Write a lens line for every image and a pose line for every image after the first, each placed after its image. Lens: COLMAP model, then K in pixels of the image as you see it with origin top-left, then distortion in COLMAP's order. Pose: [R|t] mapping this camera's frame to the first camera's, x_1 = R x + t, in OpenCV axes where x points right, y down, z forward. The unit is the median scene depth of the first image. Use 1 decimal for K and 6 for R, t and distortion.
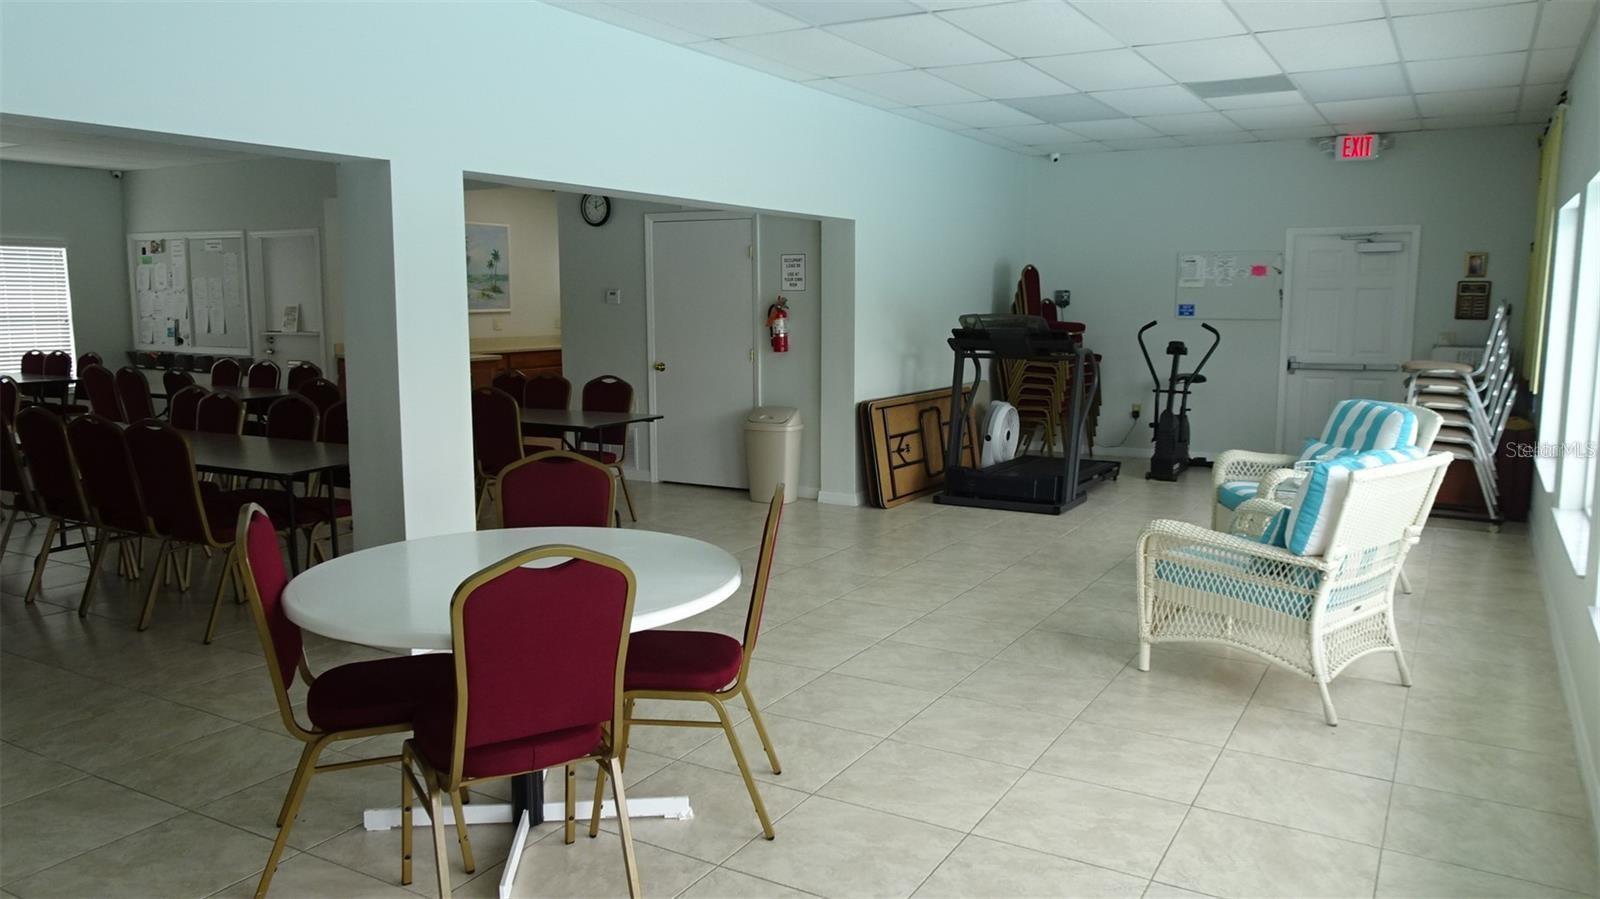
lens RADIAL K [[1175.8, 0, 800.0], [0, 1175.8, 449.5], [0, 0, 1]] dist [0.028464, -0.004929]
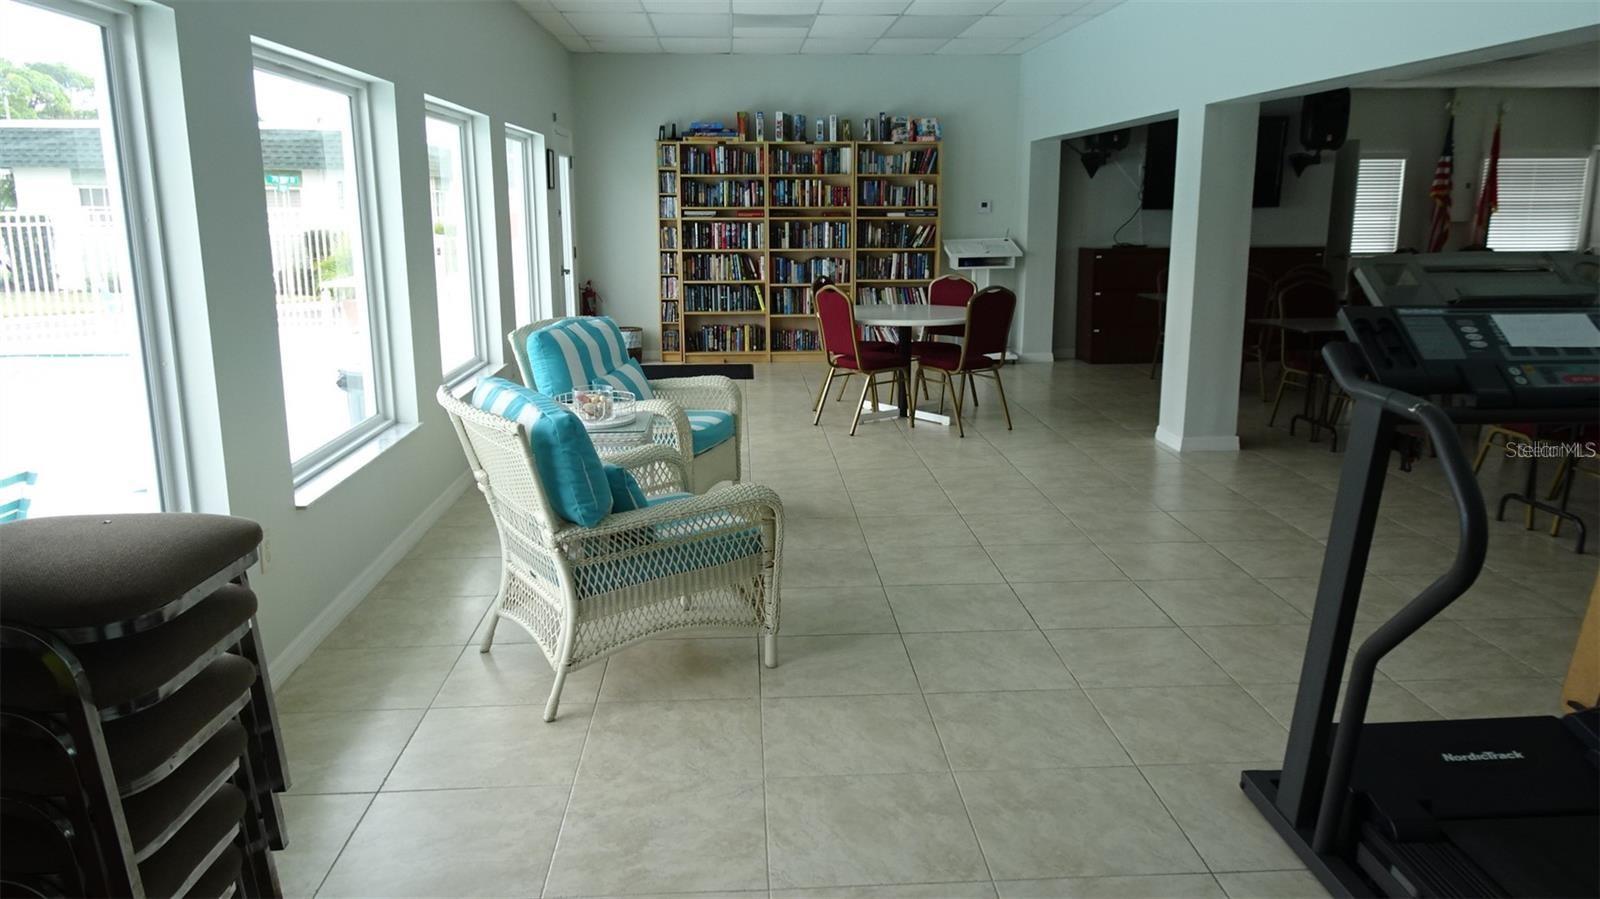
lens RADIAL K [[1175.8, 0, 800.0], [0, 1175.8, 449.5], [0, 0, 1]] dist [0.028464, -0.004929]
pose [[-0.843049, 0.119140, -0.524475, 0.778516], [-0.061881, 0.947194, 0.314634, -0.233274], [0.534265, 0.297707, -0.791158, 1.769159]]
